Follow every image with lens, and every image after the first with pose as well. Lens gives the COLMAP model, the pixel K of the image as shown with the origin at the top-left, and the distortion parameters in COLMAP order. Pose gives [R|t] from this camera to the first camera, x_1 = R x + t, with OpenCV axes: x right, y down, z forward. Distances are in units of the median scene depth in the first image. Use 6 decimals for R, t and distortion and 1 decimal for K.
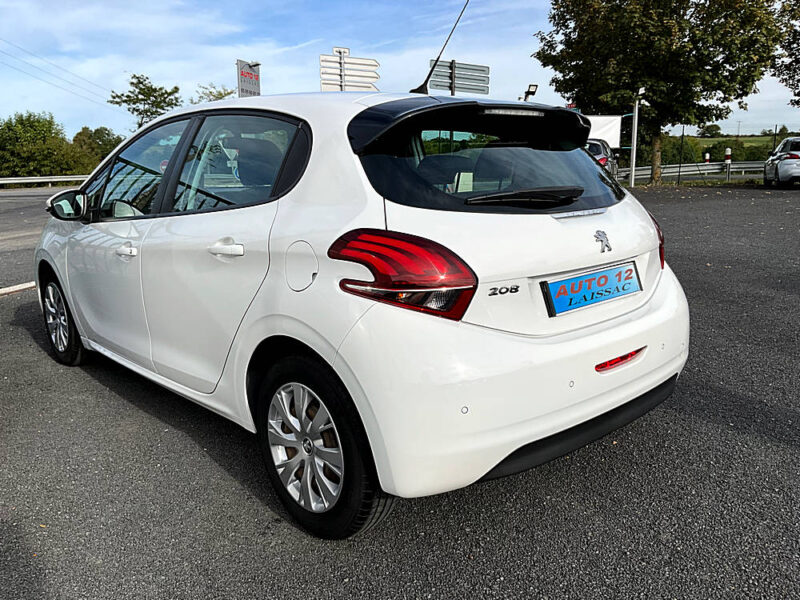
lens RADIAL K [[685.7, 0, 395.1], [0, 685.7, 303.0], [0, 0, 1]] dist [0.056466, -0.165229]
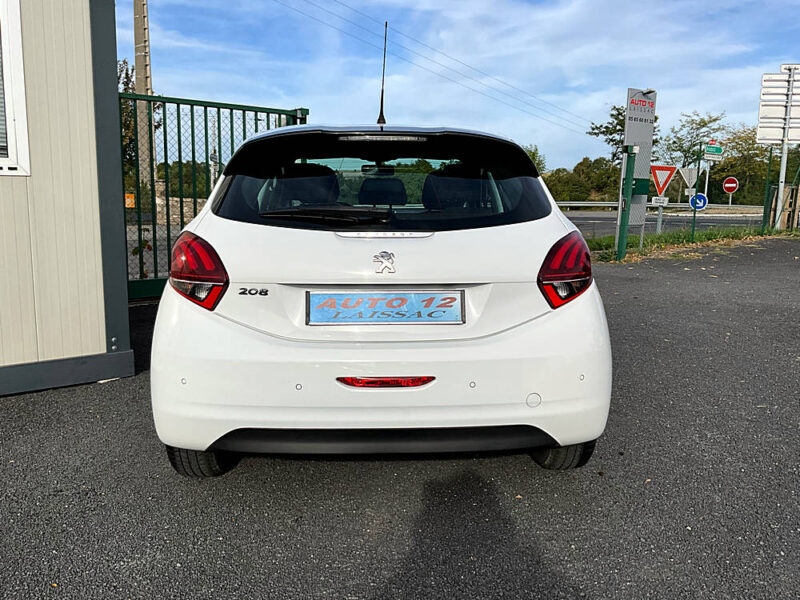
lens RADIAL K [[689.2, 0, 400.0], [0, 689.2, 300.0], [0, 0, 1]] dist [0.070392, -0.088475]
pose [[0.766249, 0.121687, -0.630916, 0.135615], [-0.151491, 0.988436, 0.006658, -0.006266], [0.624430, 0.090476, 0.775823, 0.032041]]
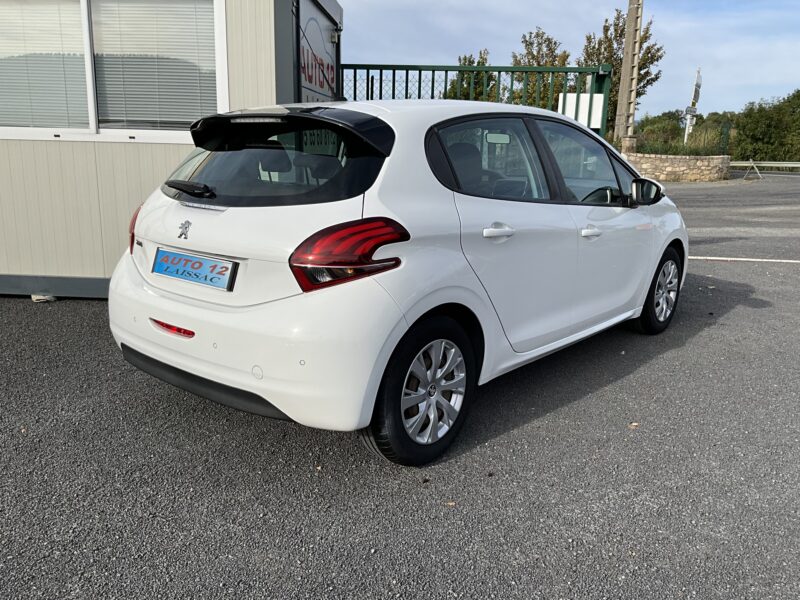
lens RADIAL K [[689.2, 0, 400.0], [0, 689.2, 300.0], [0, 0, 1]] dist [0.070392, -0.088475]
pose [[0.097627, 0.242502, -0.965226, 0.215926], [-0.211594, 0.952743, 0.217964, -0.044465], [0.972470, 0.182957, 0.144325, 0.169894]]
